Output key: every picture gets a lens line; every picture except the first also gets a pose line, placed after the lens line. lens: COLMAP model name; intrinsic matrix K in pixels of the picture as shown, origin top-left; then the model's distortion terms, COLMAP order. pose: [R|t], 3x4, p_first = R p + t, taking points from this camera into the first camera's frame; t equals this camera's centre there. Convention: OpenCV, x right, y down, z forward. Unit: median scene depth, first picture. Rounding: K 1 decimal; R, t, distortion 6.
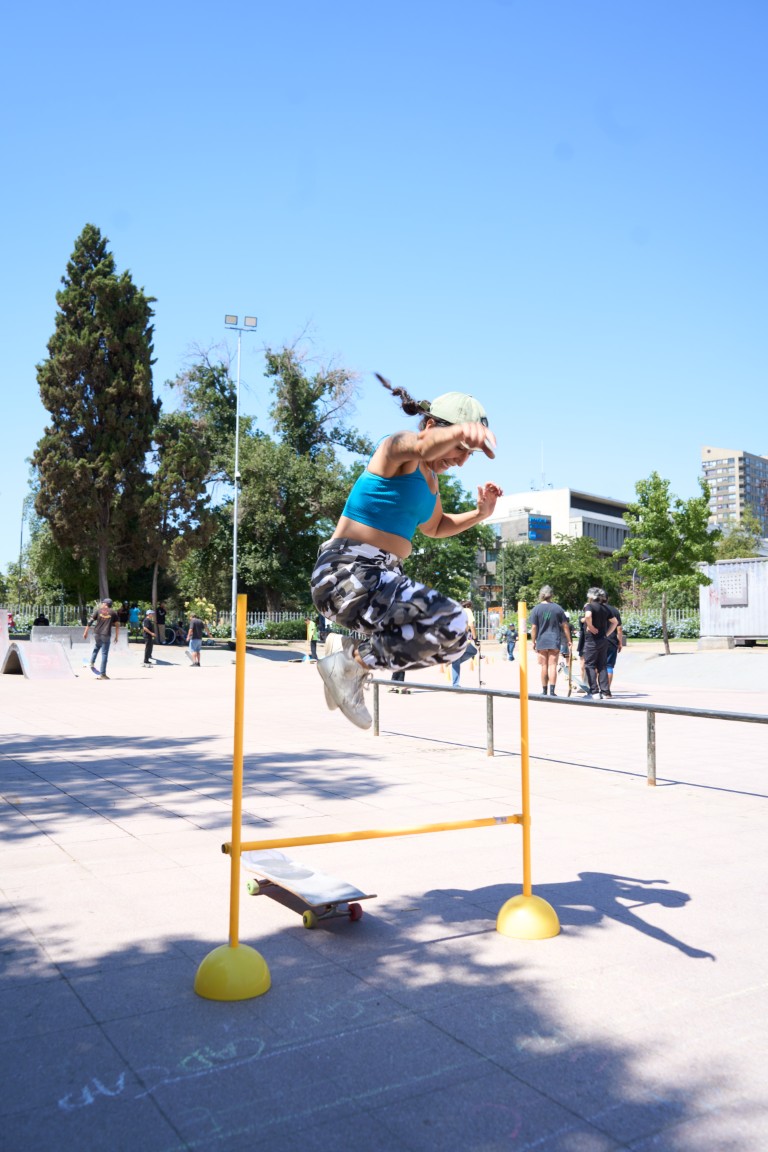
lens RADIAL K [[900.6, 0, 387.5], [0, 900.6, 578.7], [0, 0, 1]] dist [-0.001843, -0.020137]
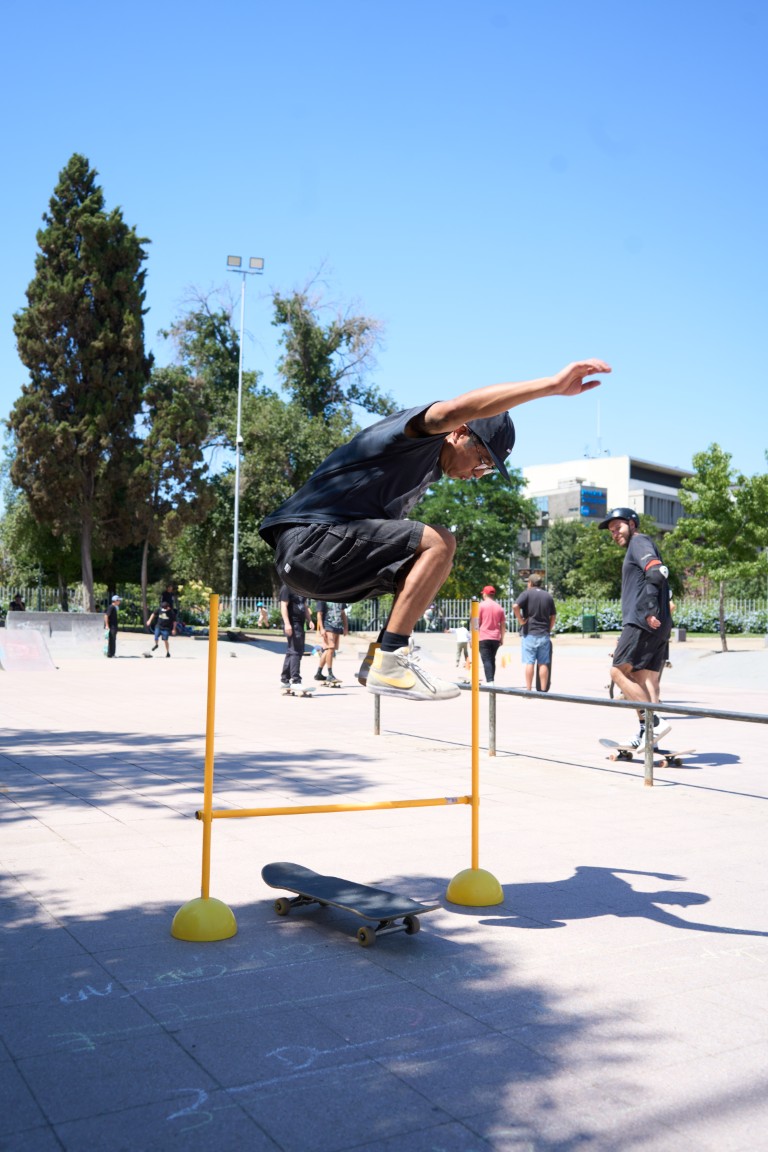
lens RADIAL K [[1059.5, 0, 391.9], [0, 1059.5, 576.8], [0, 0, 1]] dist [-0.058457, 0.000000]
pose [[0.999677, 0.010896, -0.022939, 0.006505], [-0.010514, 0.999805, 0.016741, -0.001990], [0.023117, -0.016494, 0.999597, -0.022988]]
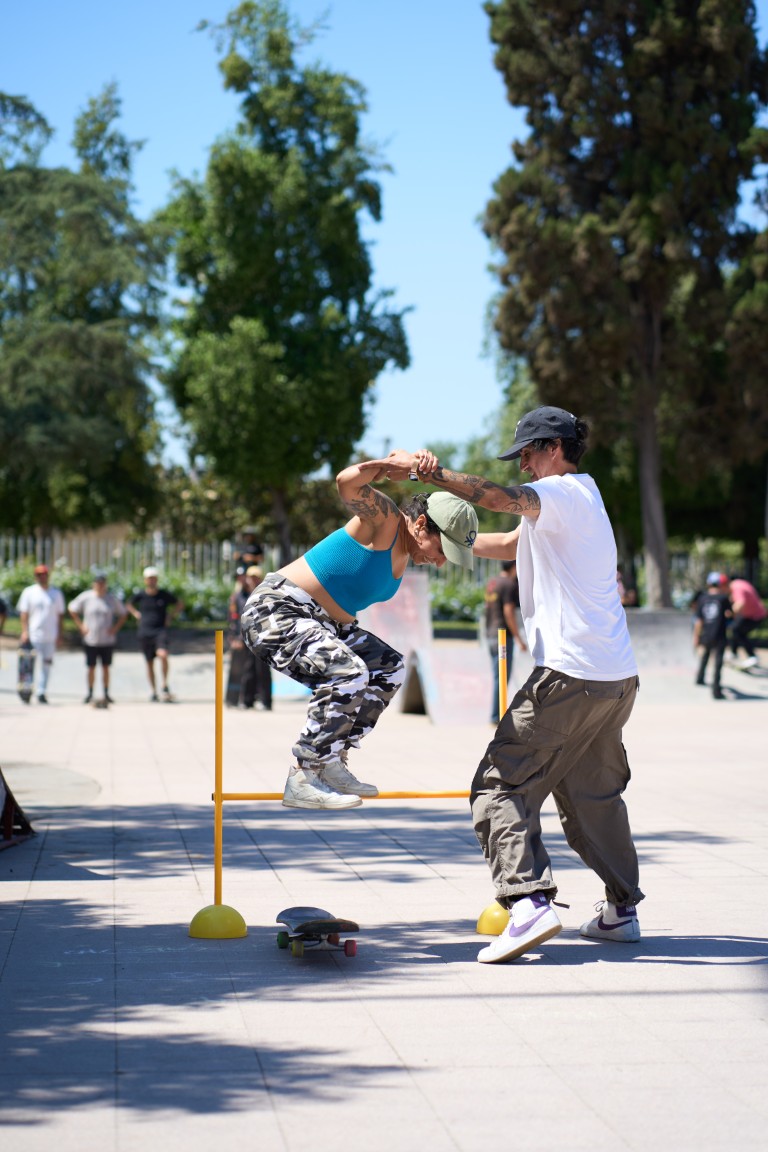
lens RADIAL K [[2729.5, 0, 383.0], [0, 2729.5, 577.0], [0, 0, 1]] dist [-0.009607, 0.000000]
pose [[0.892233, -0.010133, -0.451462, 0.146243], [0.032454, 0.998602, 0.041726, -0.018393], [0.450408, -0.051881, 0.891314, -0.191366]]
